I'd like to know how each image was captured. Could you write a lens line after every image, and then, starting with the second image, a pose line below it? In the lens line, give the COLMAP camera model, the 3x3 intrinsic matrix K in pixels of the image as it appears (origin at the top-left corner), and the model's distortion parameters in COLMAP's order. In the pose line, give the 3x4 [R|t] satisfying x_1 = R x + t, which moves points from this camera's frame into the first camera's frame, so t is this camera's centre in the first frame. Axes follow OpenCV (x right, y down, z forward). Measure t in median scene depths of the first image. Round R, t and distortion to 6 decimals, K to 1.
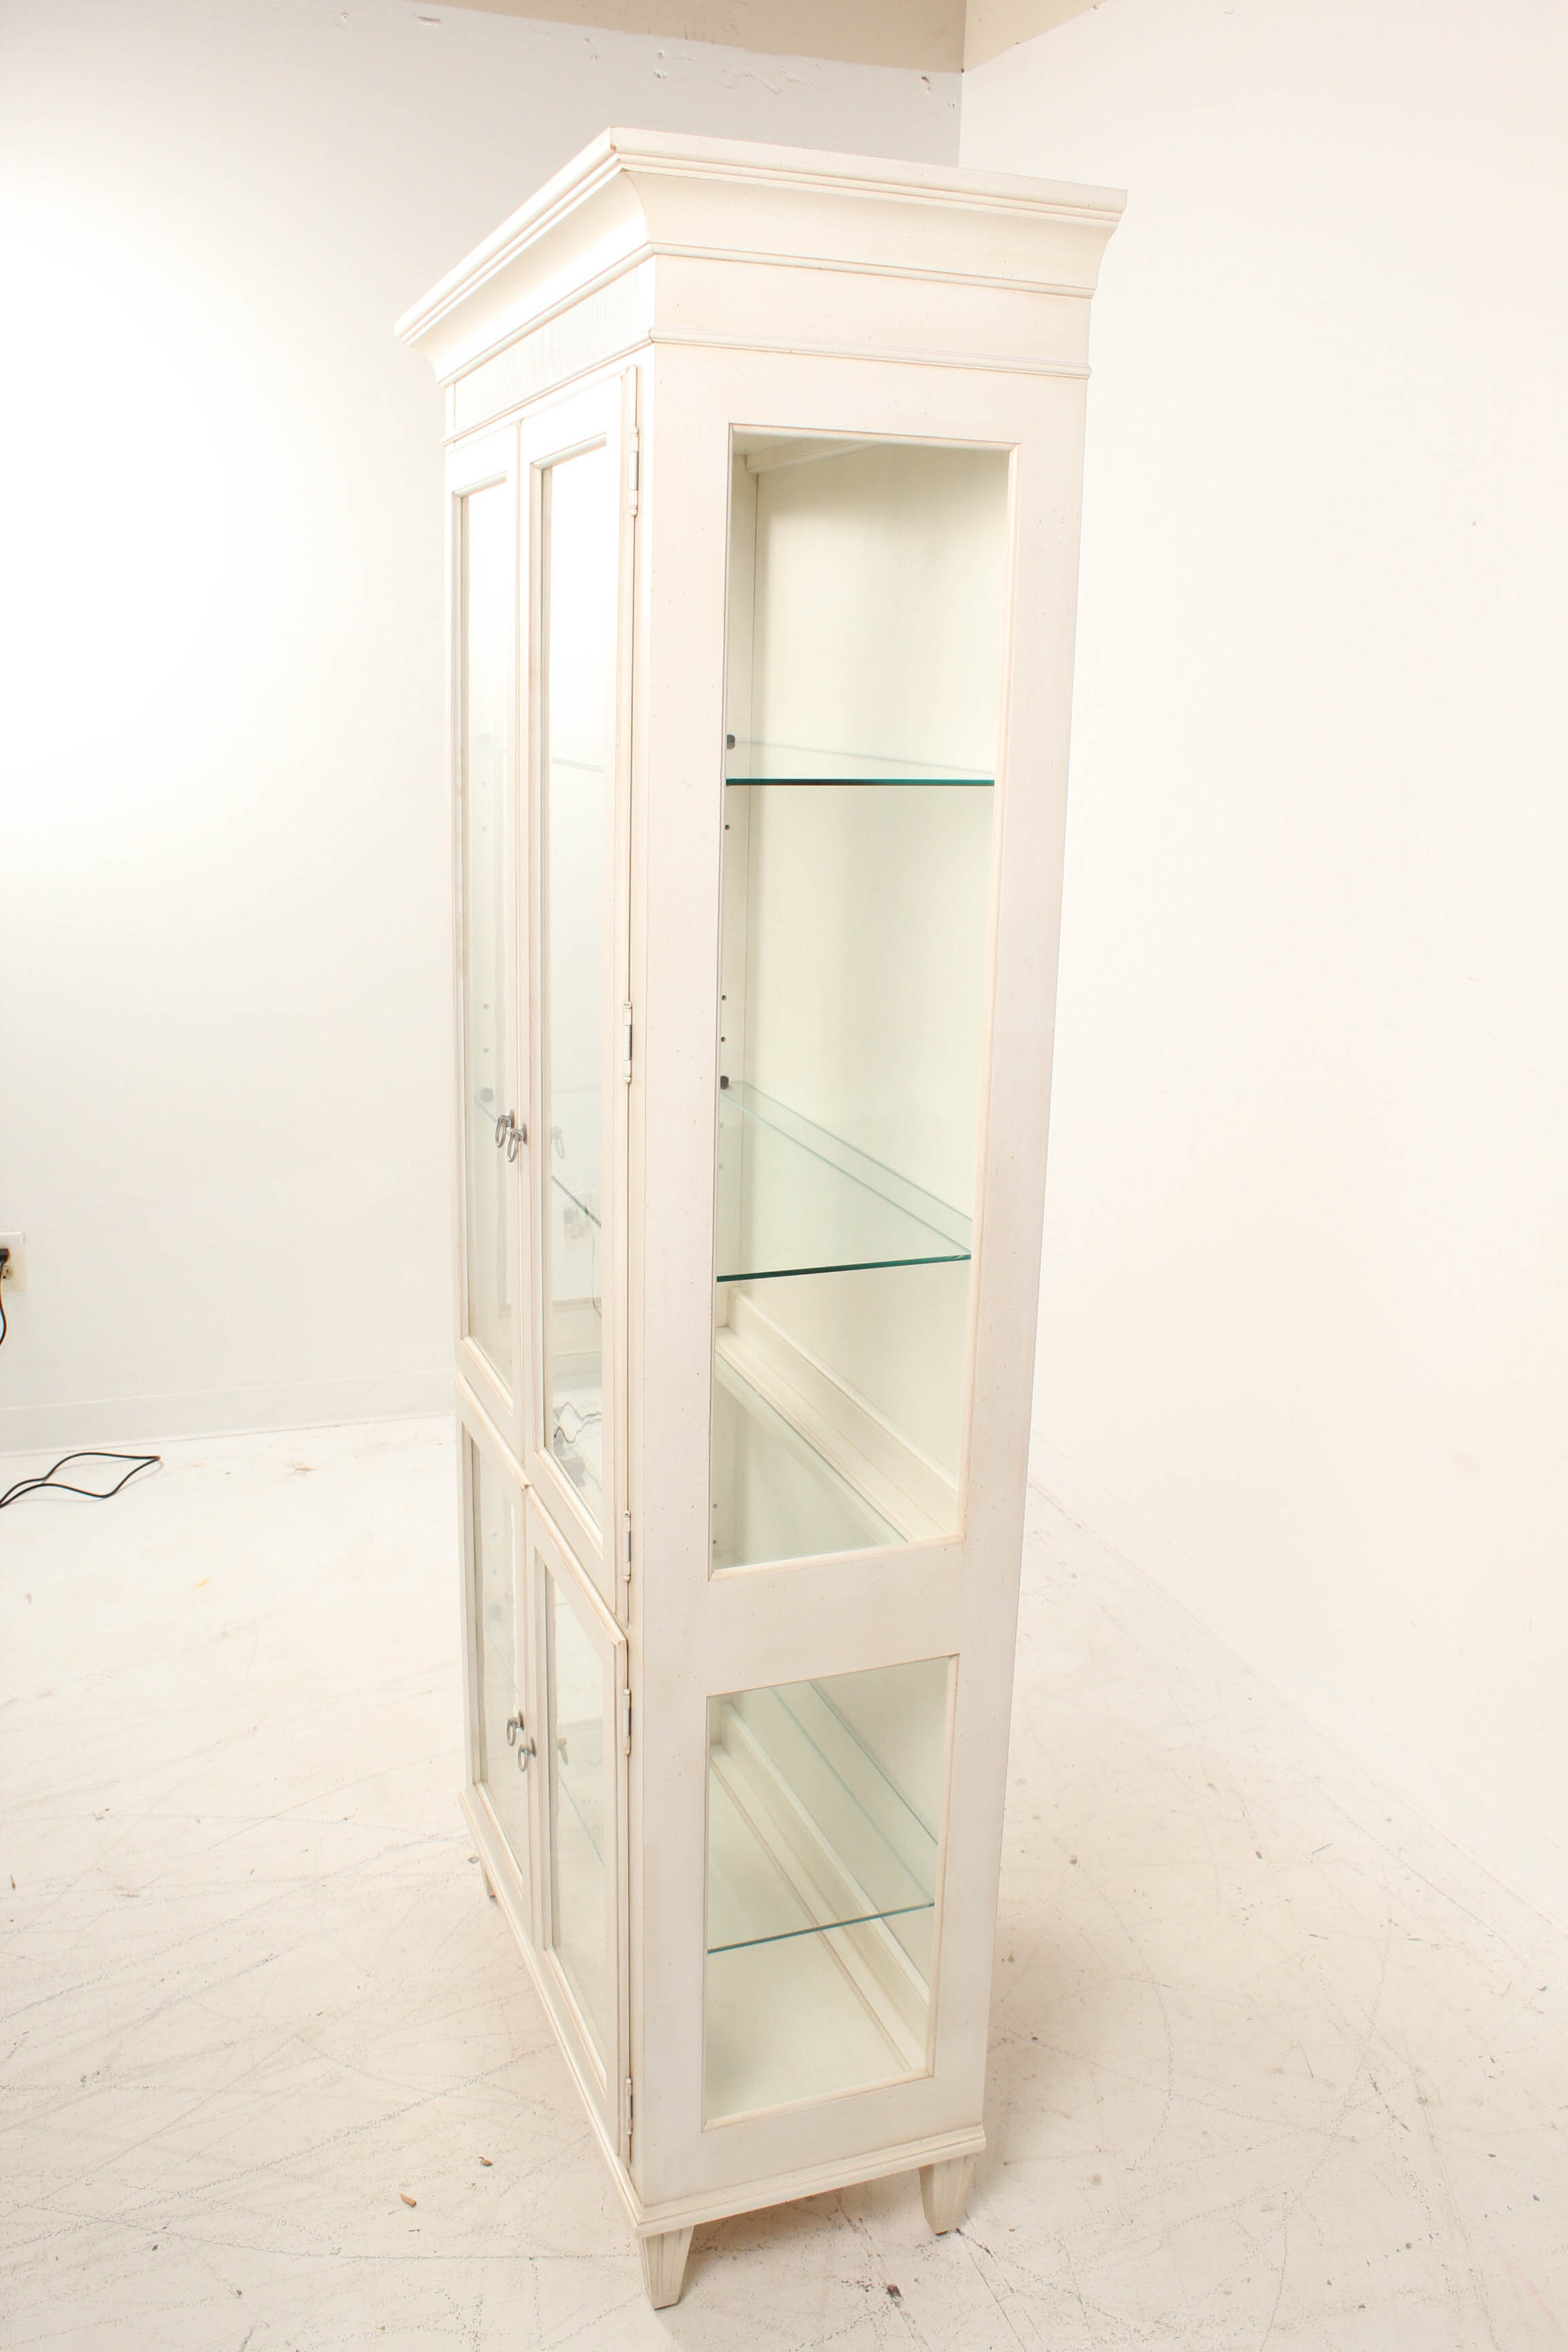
lens RADIAL K [[1949.2, 0, 766.2], [0, 1949.2, 1180.7], [0, 0, 1]] dist [-0.165774, 0.139480]
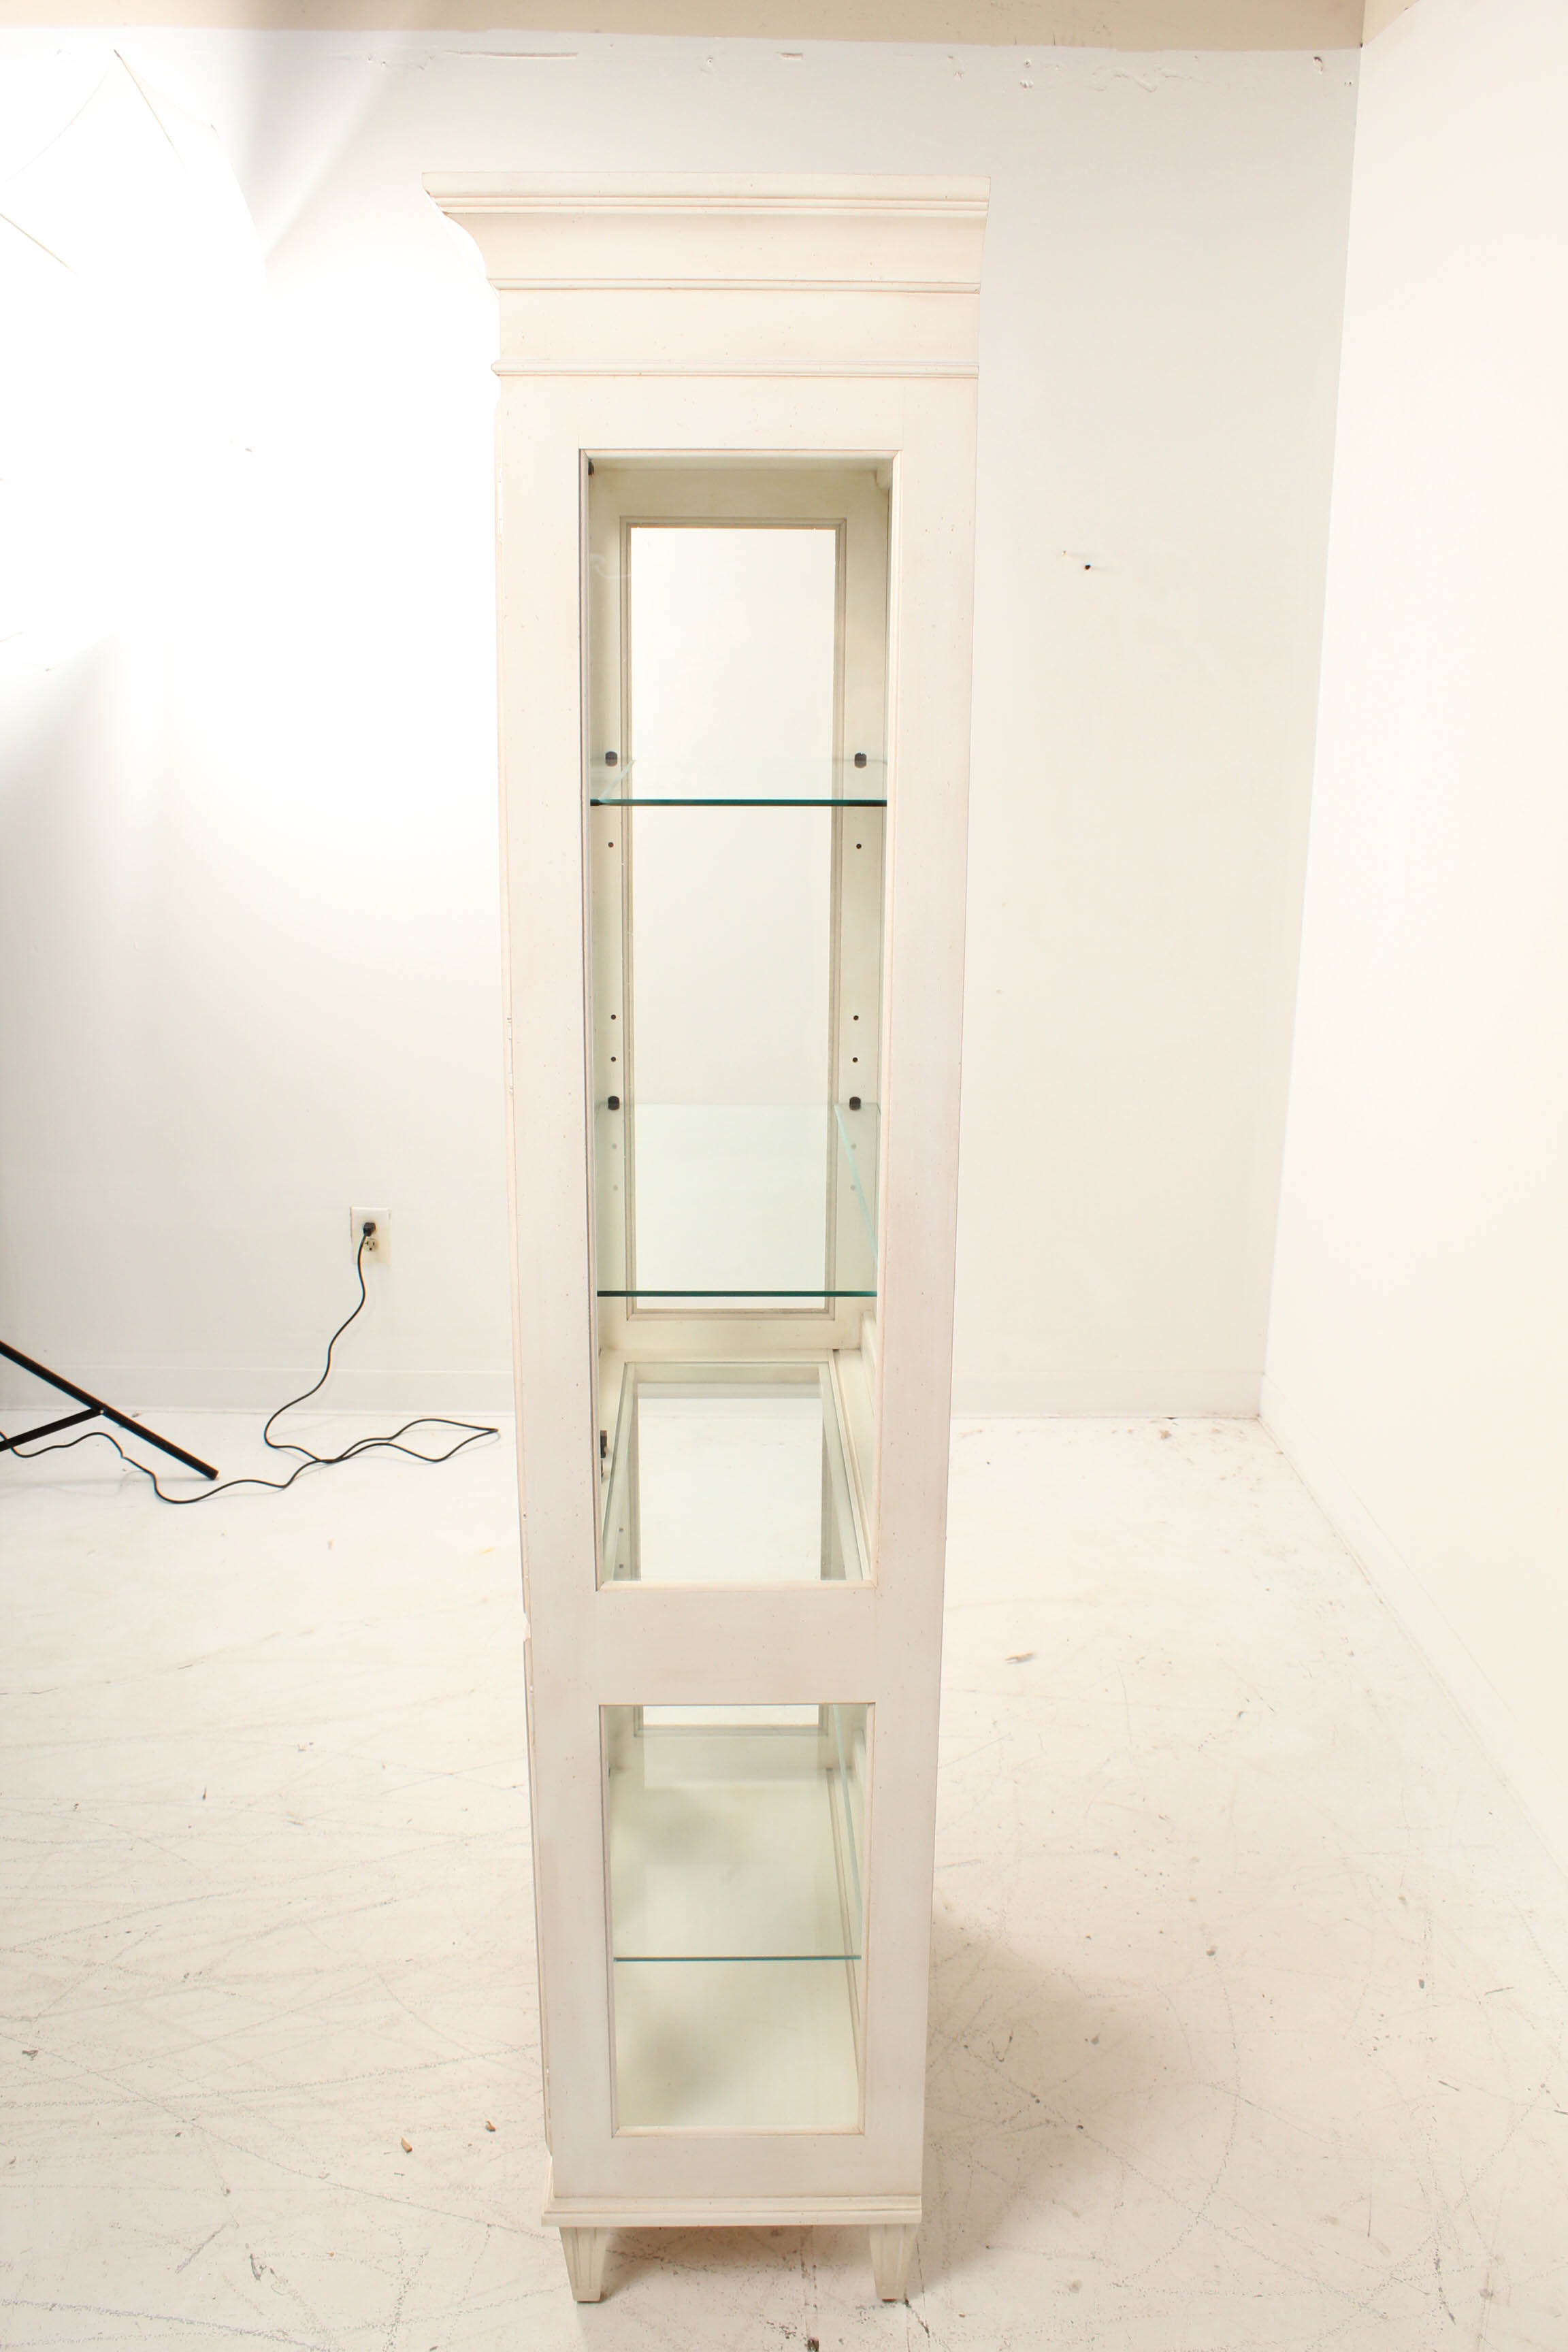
lens RADIAL K [[1949.2, 0, 766.2], [0, 1949.2, 1180.7], [0, 0, 1]] dist [-0.165774, 0.139480]
pose [[0.945294, 0.065330, -0.319611, 0.297847], [-0.067640, 0.997702, 0.003882, -0.013969], [0.319130, 0.017949, 0.947541, 0.054612]]
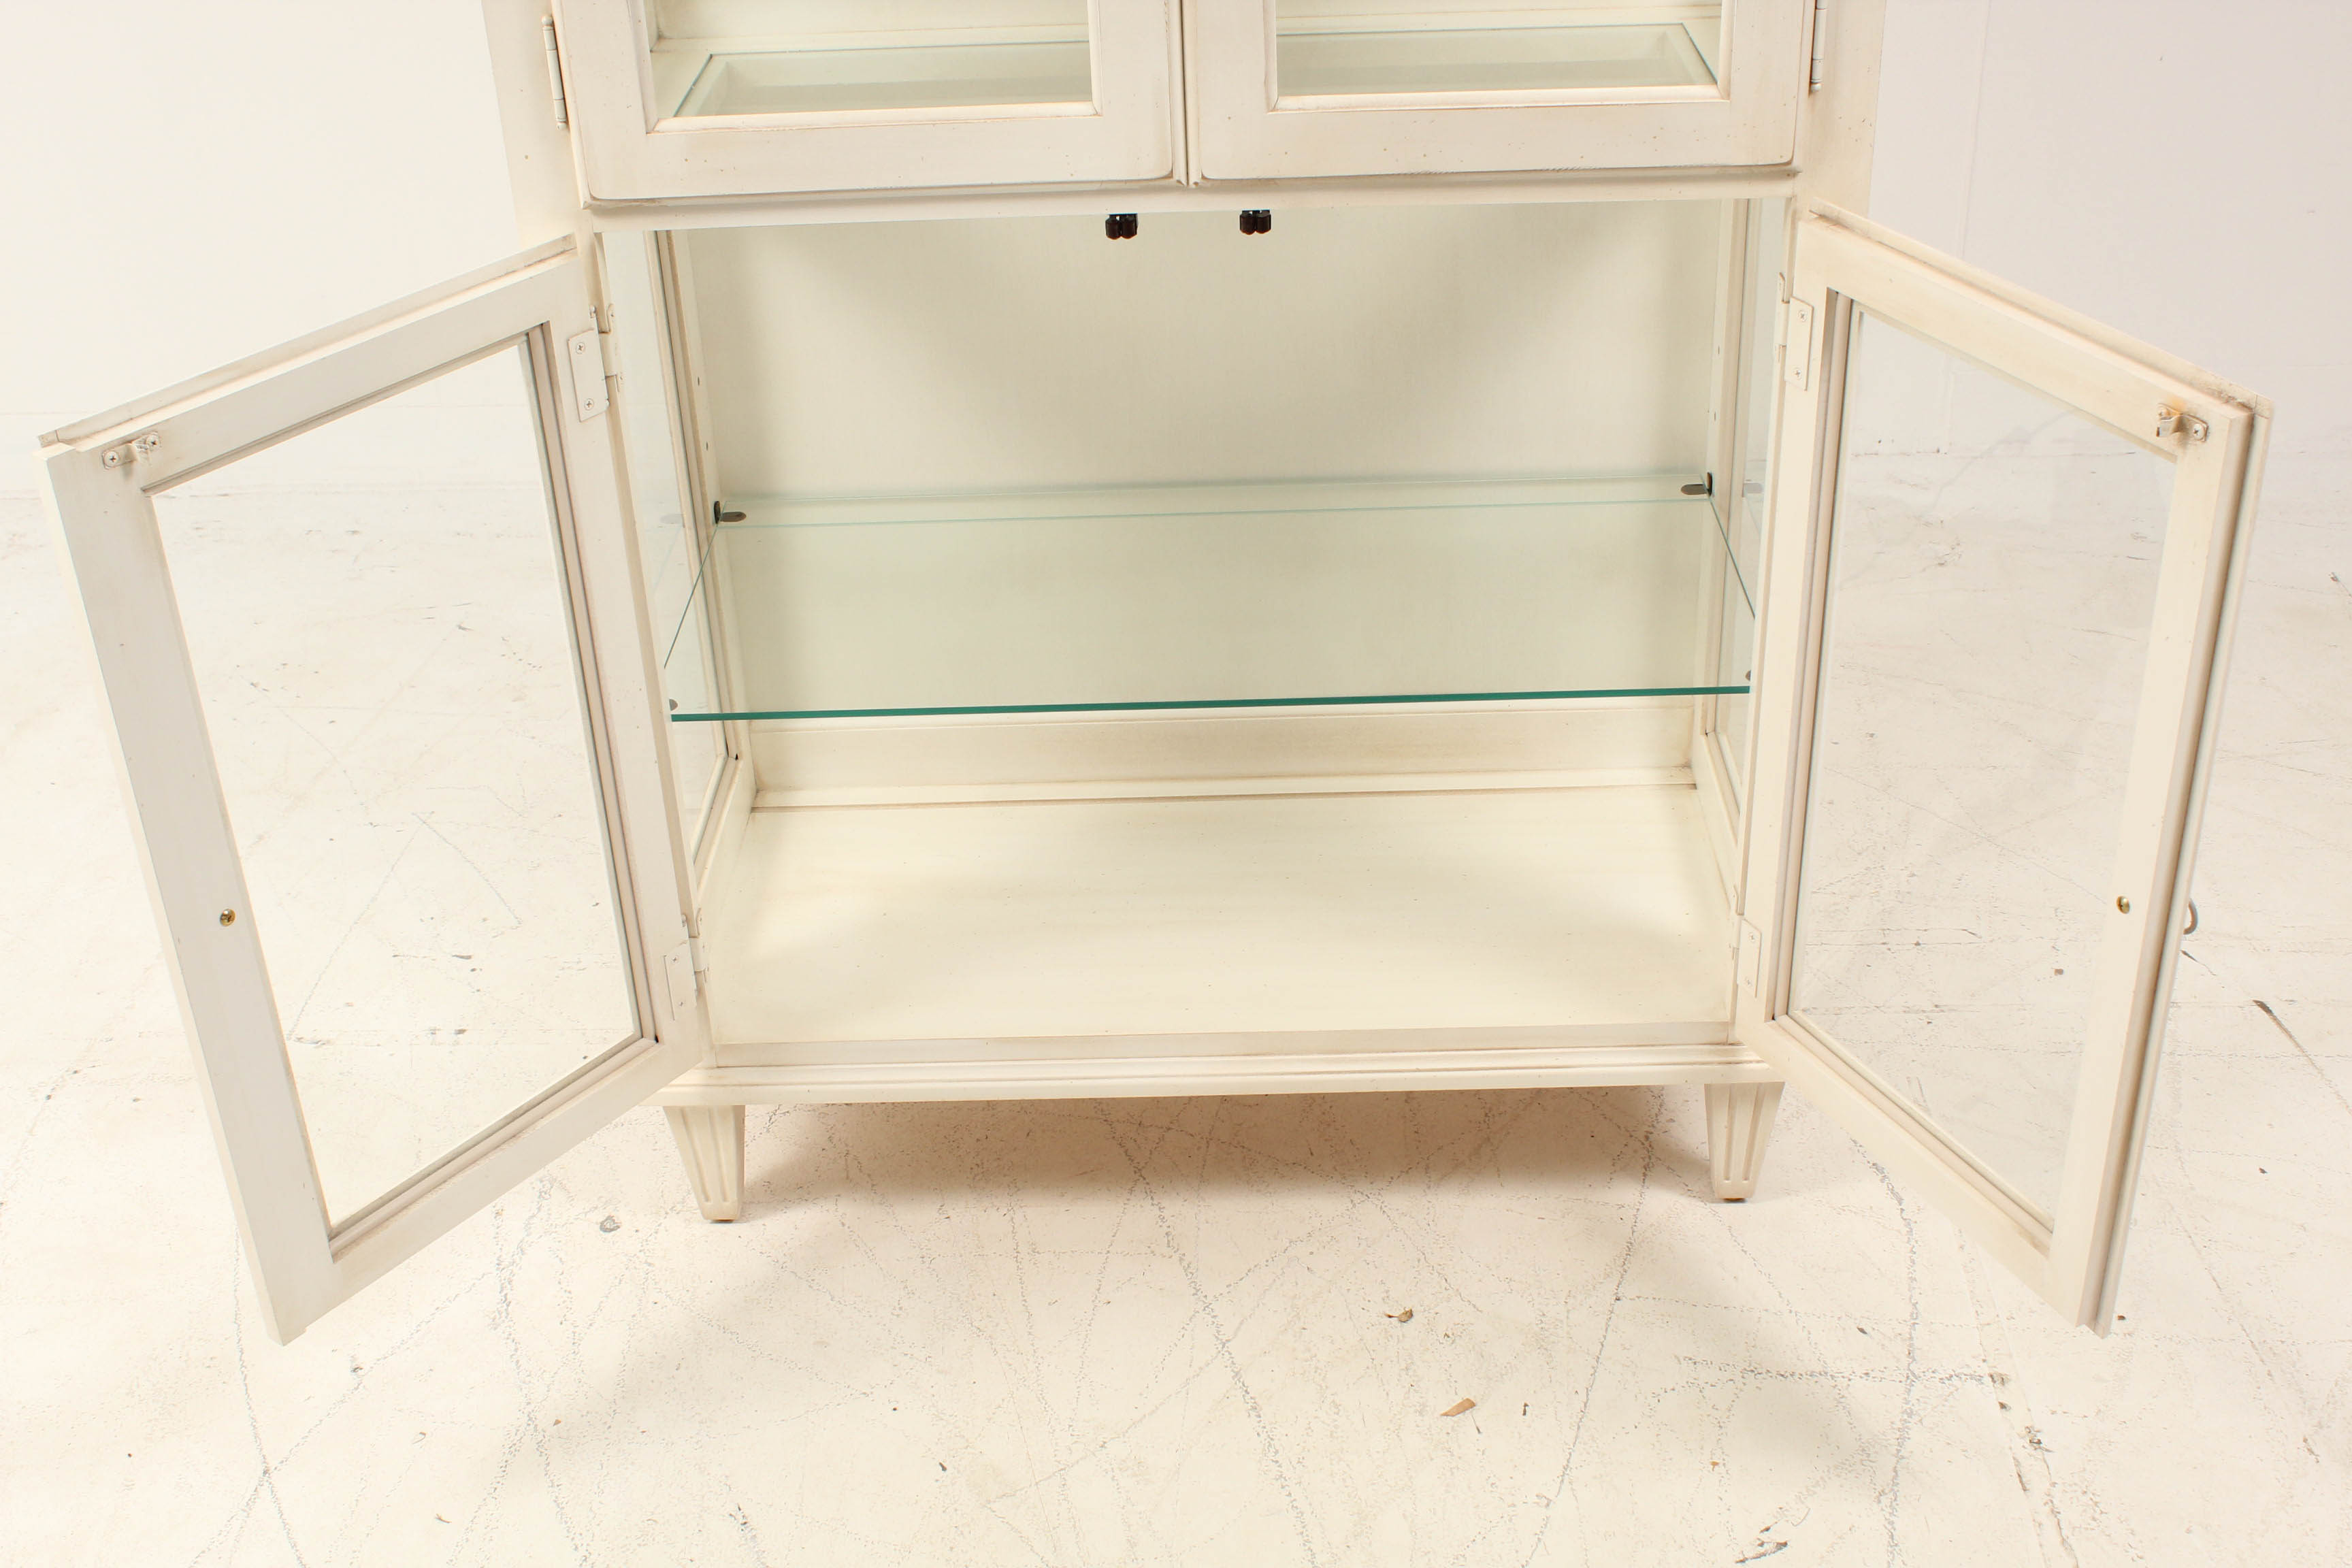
lens RADIAL K [[2724.9, 0, 1176.0], [0, 2724.9, 784.0], [0, 0, 1]] dist [-0.098567, 0.032146]
pose [[0.364233, -0.502160, 0.784328, -0.804741], [0.281609, 0.862140, 0.421202, -0.028314], [-0.887711, 0.067458, 0.455433, 0.656852]]
